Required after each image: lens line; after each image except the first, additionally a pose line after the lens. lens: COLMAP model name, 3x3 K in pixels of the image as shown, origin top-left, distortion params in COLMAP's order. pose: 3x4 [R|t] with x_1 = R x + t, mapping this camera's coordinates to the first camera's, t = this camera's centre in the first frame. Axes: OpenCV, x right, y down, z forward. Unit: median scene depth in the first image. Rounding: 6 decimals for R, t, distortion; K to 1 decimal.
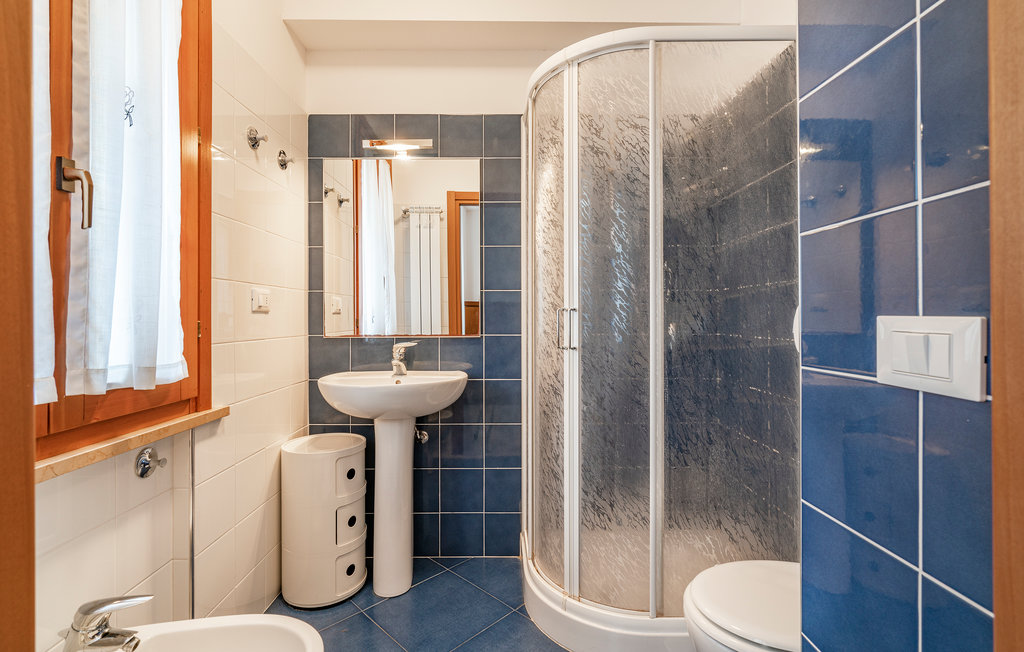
lens RADIAL K [[465.7, 0, 508.6], [0, 465.7, 318.4], [0, 0, 1]] dist [-0.002535, -0.000522]
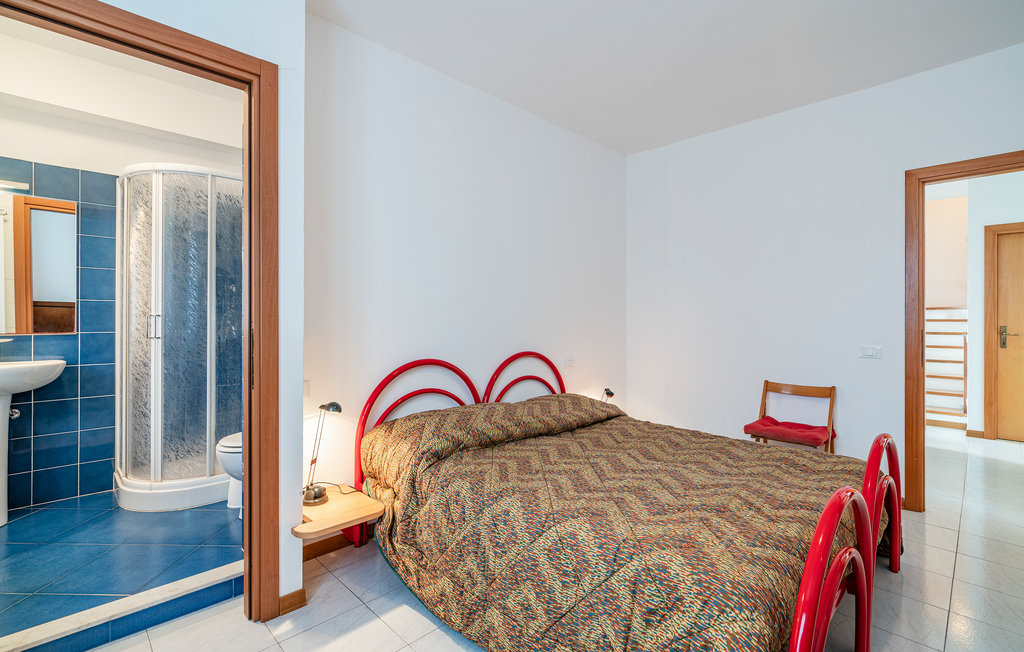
lens RADIAL K [[465.7, 0, 508.1], [0, 465.7, 315.9], [0, 0, 1]] dist [-0.002535, -0.000522]
pose [[0.728469, 0.005638, 0.685056, -0.085236], [-0.000775, 0.999972, -0.007406, -0.004494], [-0.685079, 0.004864, 0.728453, -1.012986]]
